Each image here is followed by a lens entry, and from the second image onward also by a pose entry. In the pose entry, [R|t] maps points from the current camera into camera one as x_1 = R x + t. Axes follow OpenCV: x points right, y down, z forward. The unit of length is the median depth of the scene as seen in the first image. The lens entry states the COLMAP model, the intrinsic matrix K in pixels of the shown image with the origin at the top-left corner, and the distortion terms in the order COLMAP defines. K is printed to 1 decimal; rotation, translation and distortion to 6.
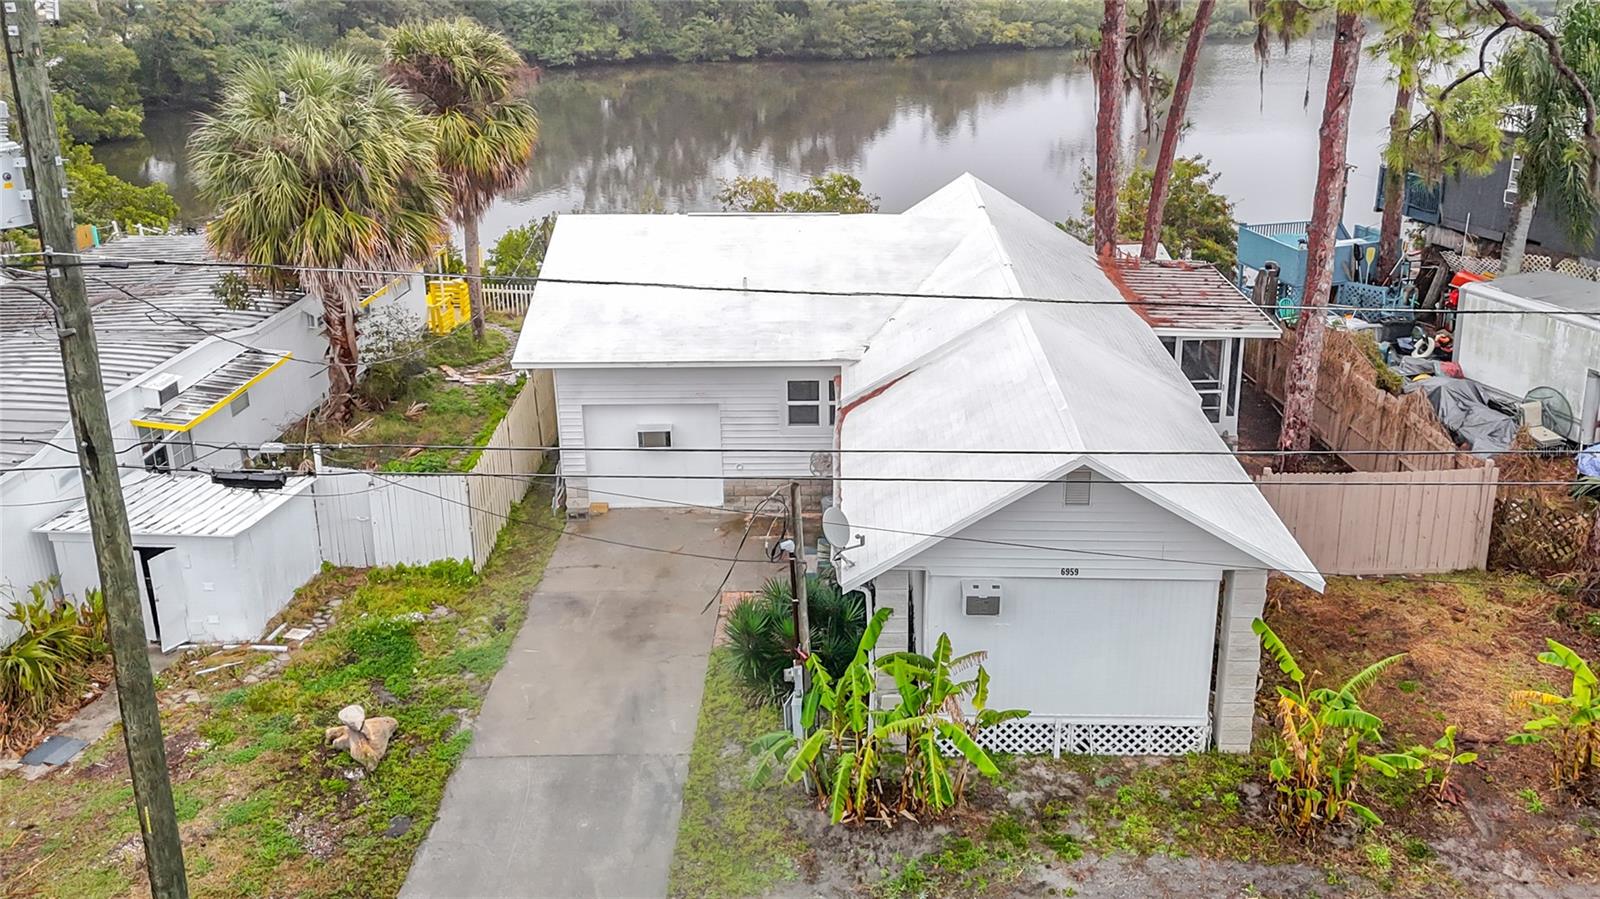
lens RADIAL K [[1389.8, 0, 842.8], [0, 1389.8, 384.5], [0, 0, 1]] dist [0.085118, -0.096873]
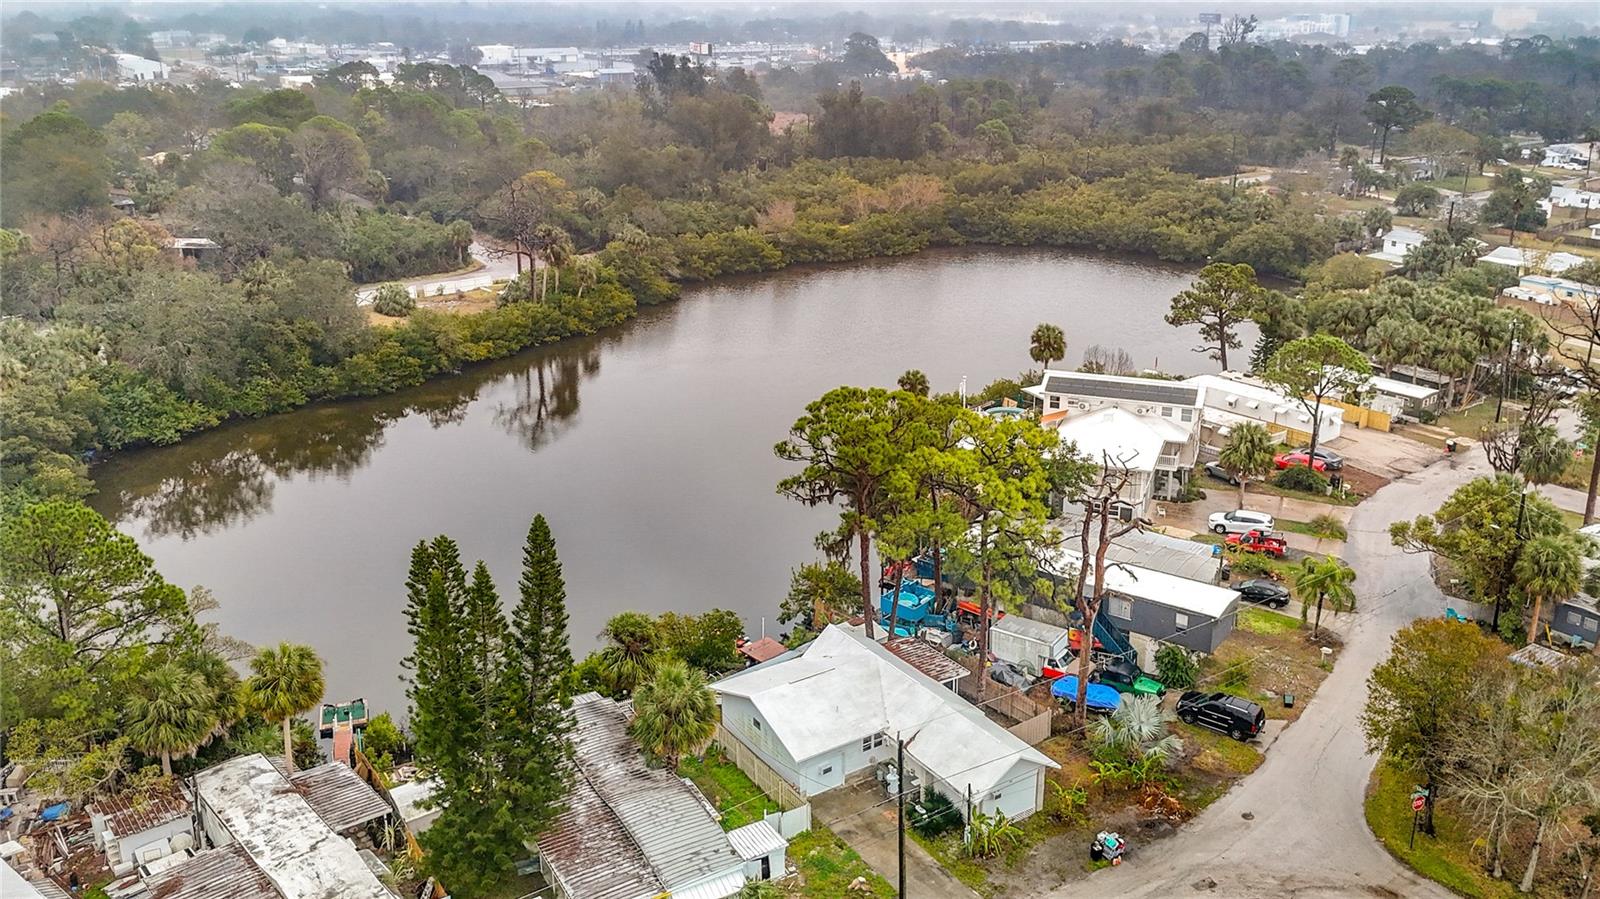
lens RADIAL K [[1275.2, 0, 833.2], [0, 1275.2, 448.9], [0, 0, 1]] dist [0.078912, -0.205015]
pose [[0.825070, -0.179267, 0.535839, -1.960851], [0.180232, 0.982295, 0.051114, -1.033427], [-0.535515, 0.054402, 0.842772, -1.813929]]
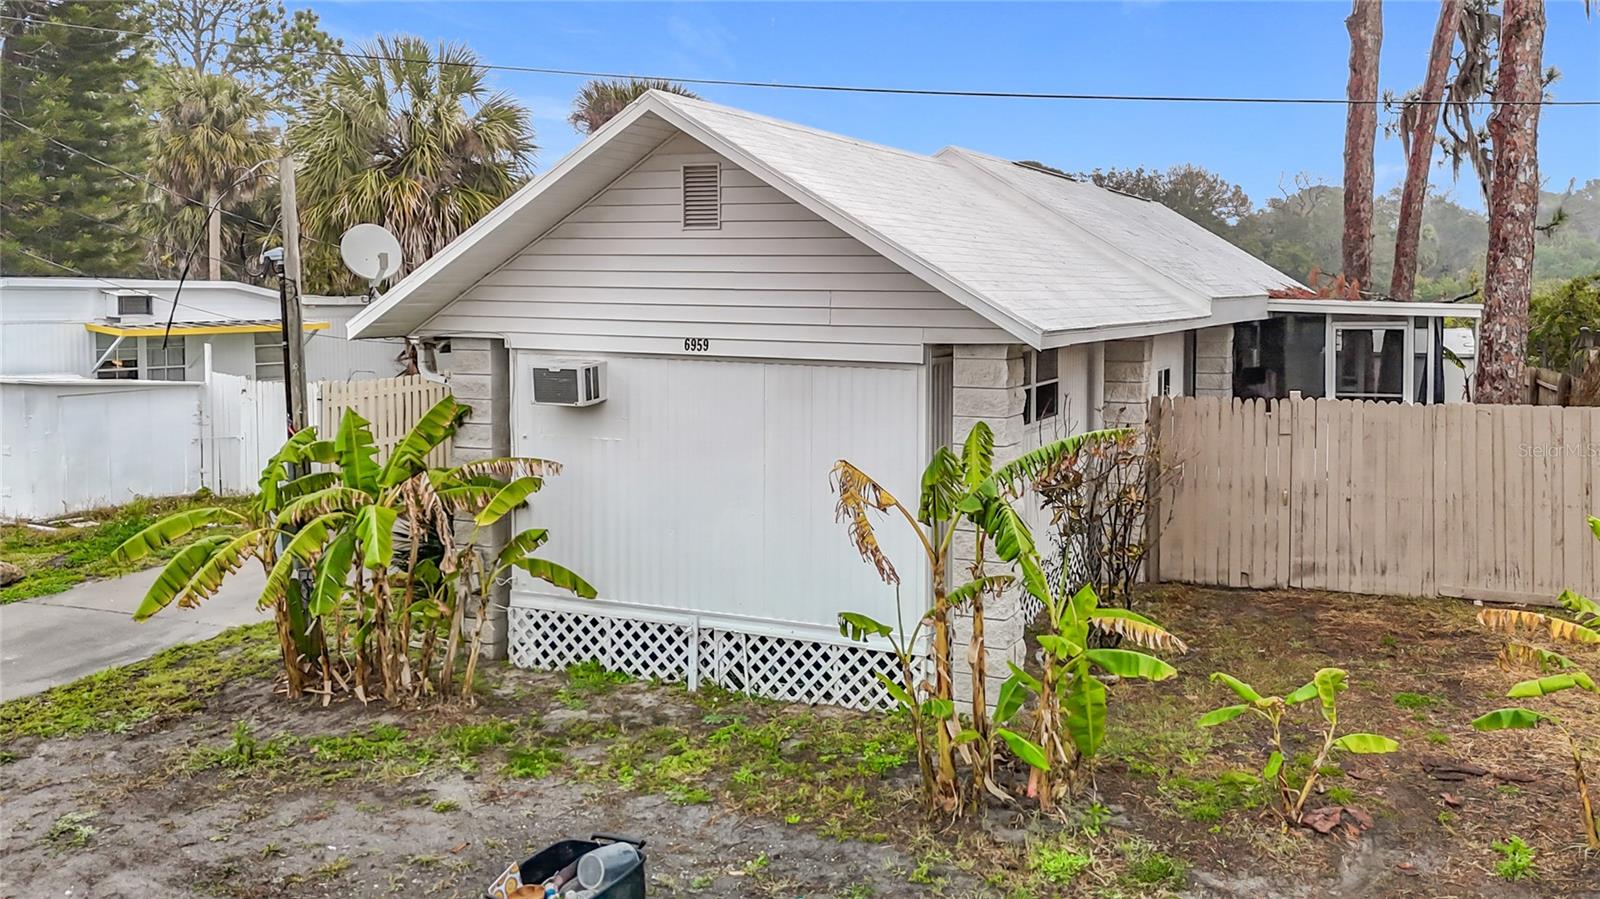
lens RADIAL K [[1376.9, 0, 855.2], [0, 1376.9, 371.1], [0, 0, 1]] dist [0.065360, -0.056330]
pose [[0.914088, 0.026383, -0.404657, 0.436347], [-0.133357, 0.961936, -0.238526, 0.259348], [0.382961, 0.271997, 0.882813, 0.458652]]
